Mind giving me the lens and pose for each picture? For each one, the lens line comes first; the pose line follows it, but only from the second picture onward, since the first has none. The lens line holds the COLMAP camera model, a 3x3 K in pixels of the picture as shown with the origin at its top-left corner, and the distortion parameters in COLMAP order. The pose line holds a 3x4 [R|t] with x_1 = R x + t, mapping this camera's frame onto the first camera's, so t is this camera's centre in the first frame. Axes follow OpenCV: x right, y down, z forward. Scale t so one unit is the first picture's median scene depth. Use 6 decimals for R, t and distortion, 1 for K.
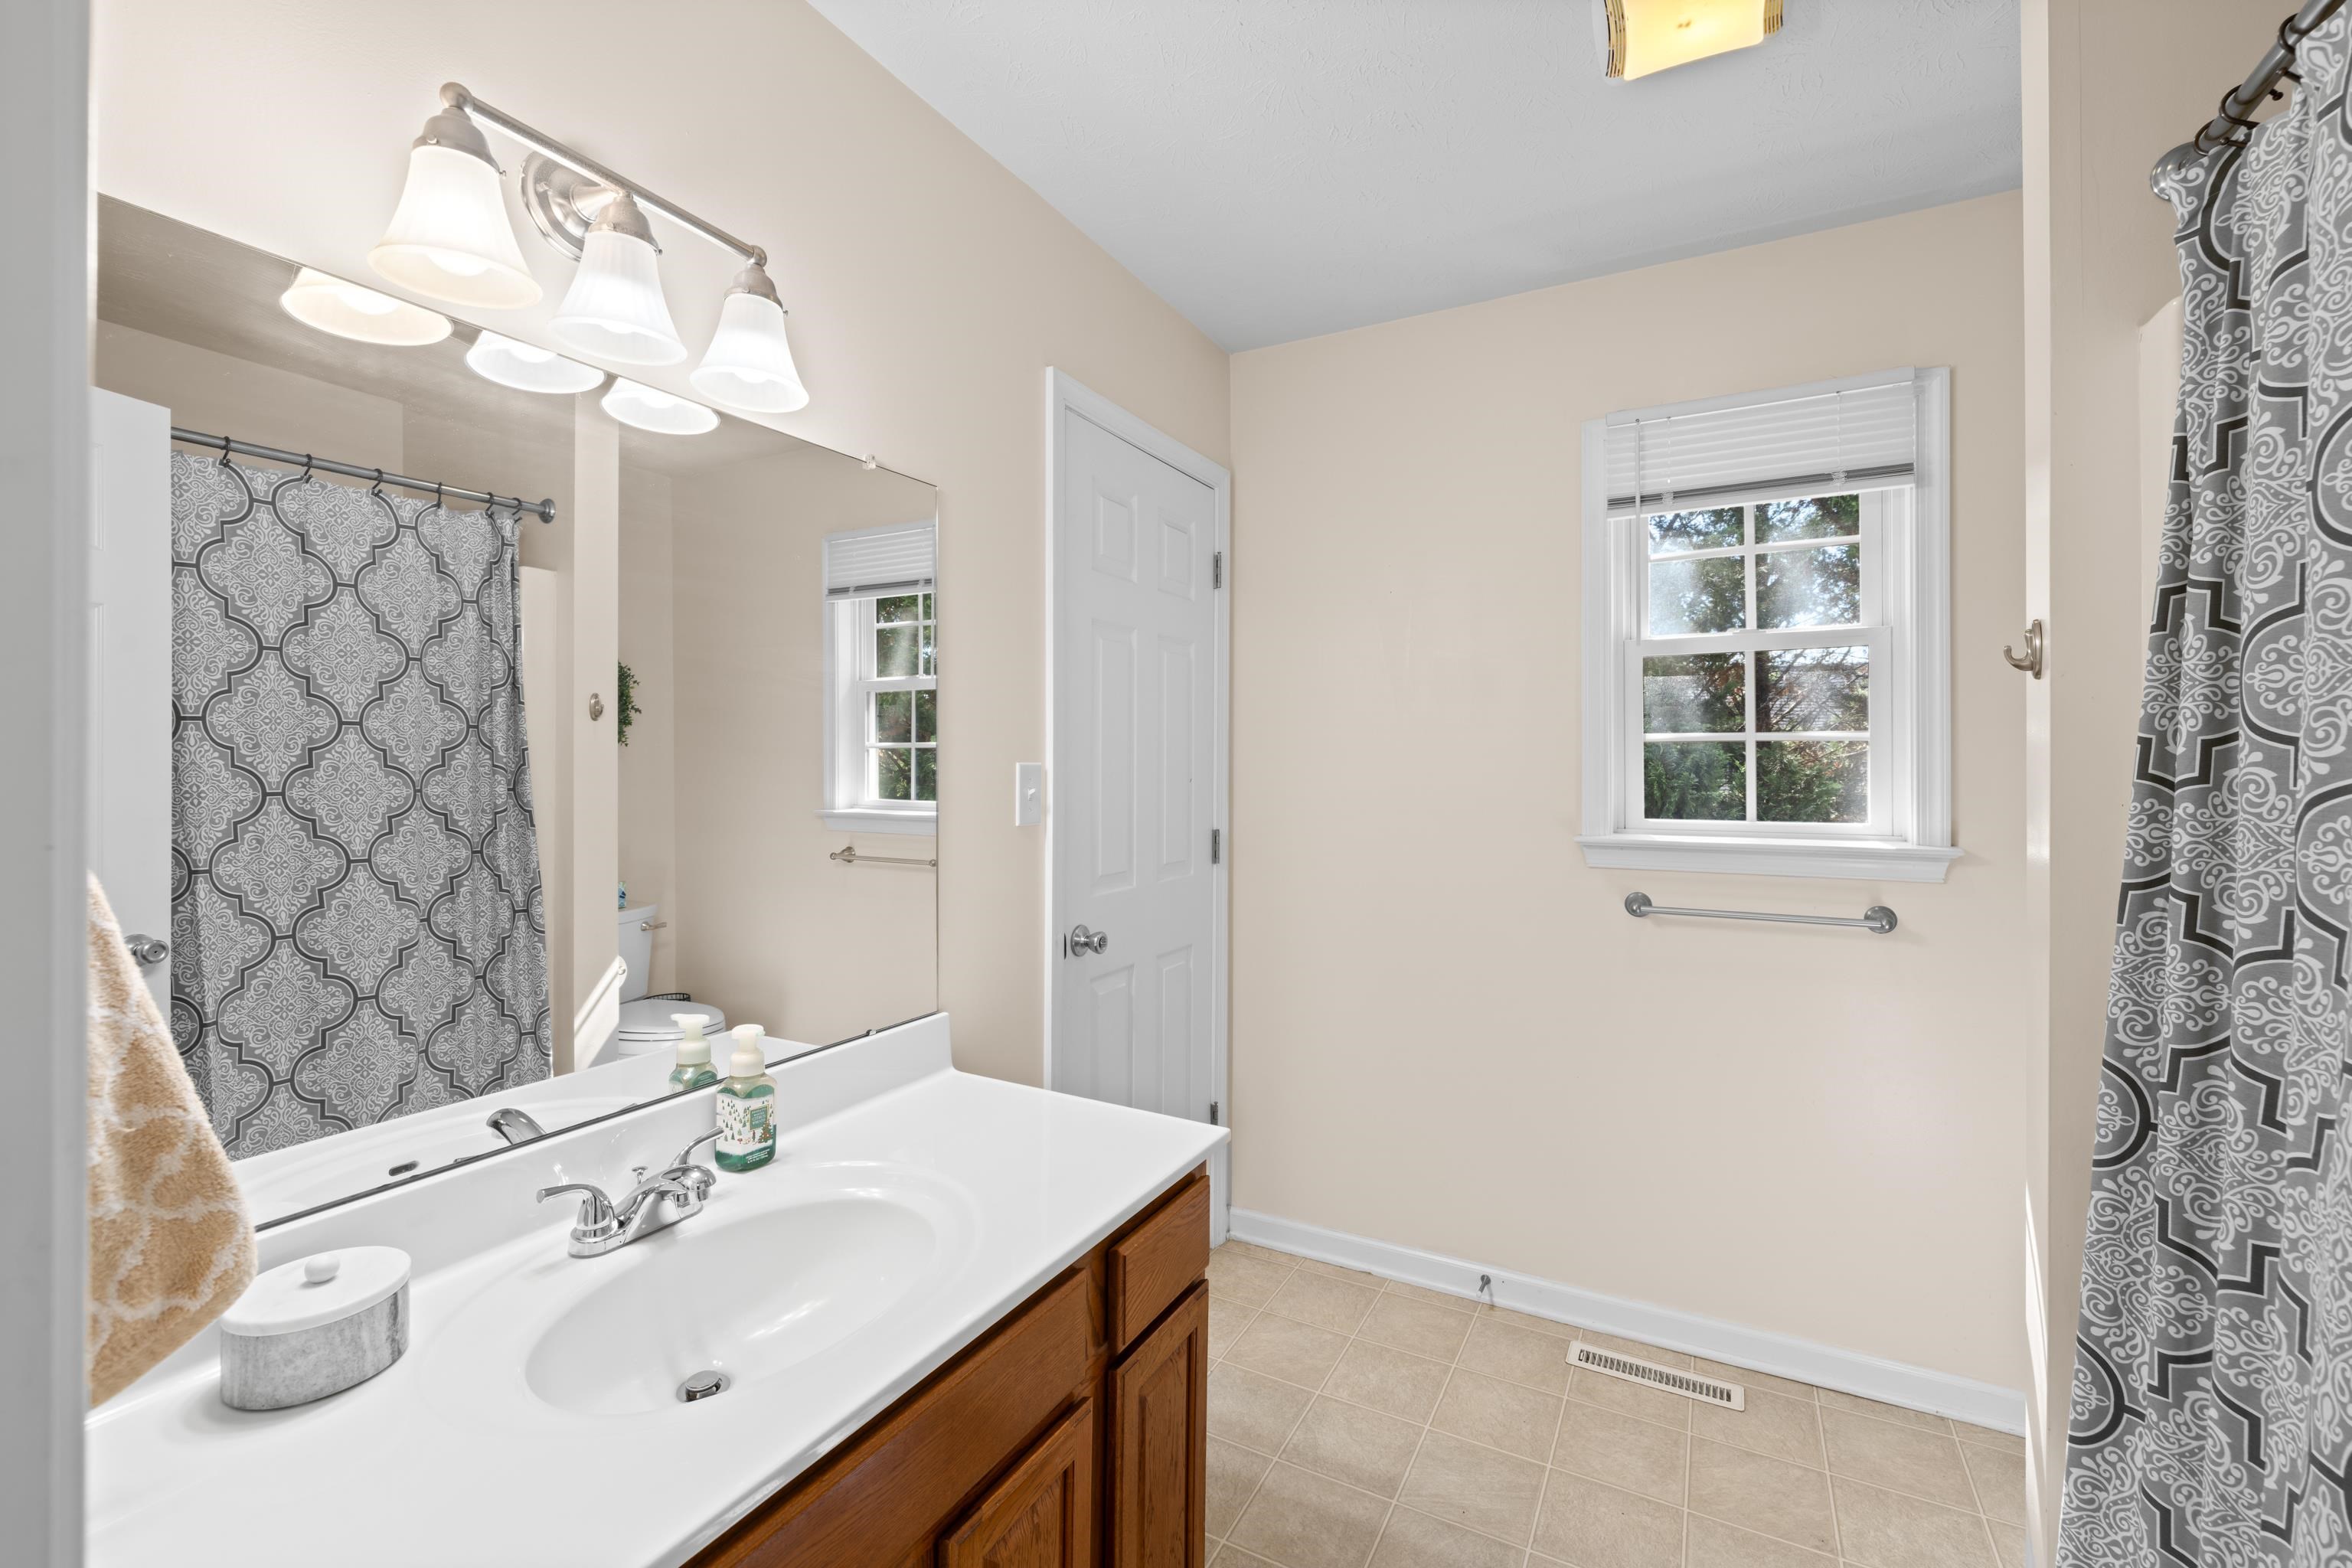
lens RADIAL K [[996.1, 0, 1168.9], [0, 996.1, 768.2], [0, 0, 1]] dist [0.000316, 0.000010]
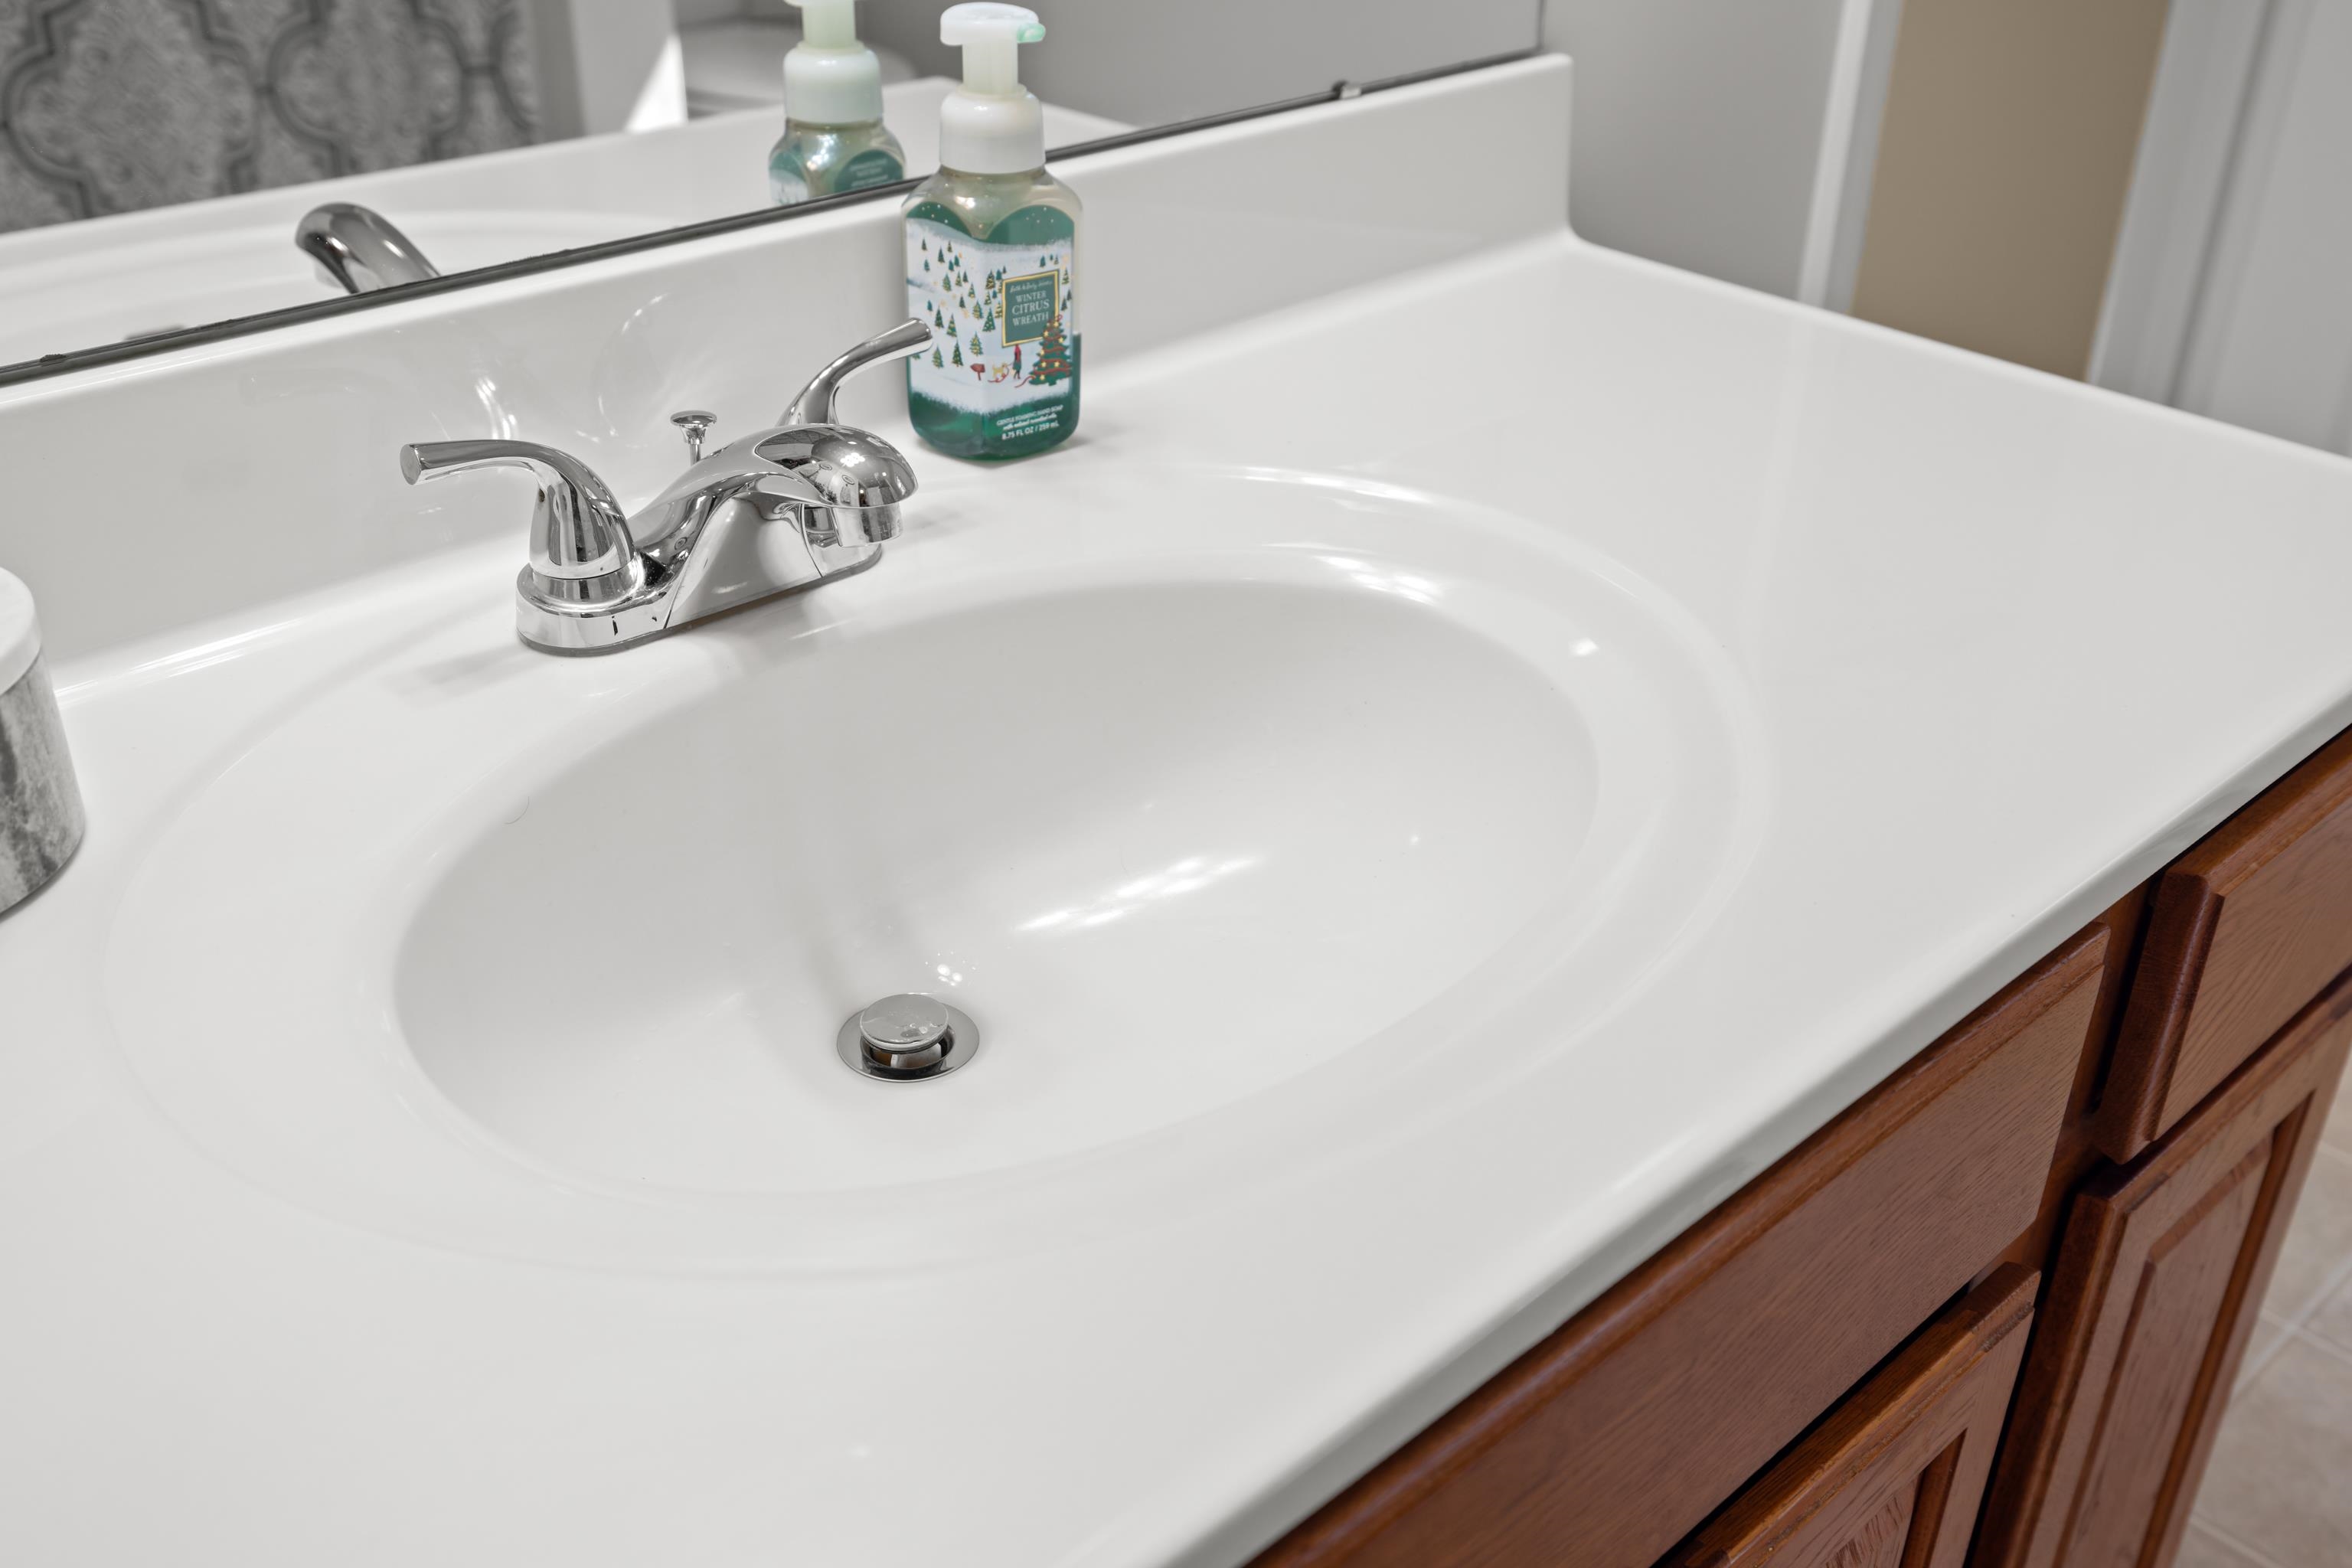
lens RADIAL K [[2313.5, 0, 1172.1], [0, 2313.5, 786.2], [0, 0, 1]] dist [-0.000571, 0.000000]
pose [[0.951284, 0.158764, -0.264298, -0.156586], [-0.011510, 0.874918, 0.484135, 0.132772], [0.308102, -0.457507, 0.834123, 0.344253]]
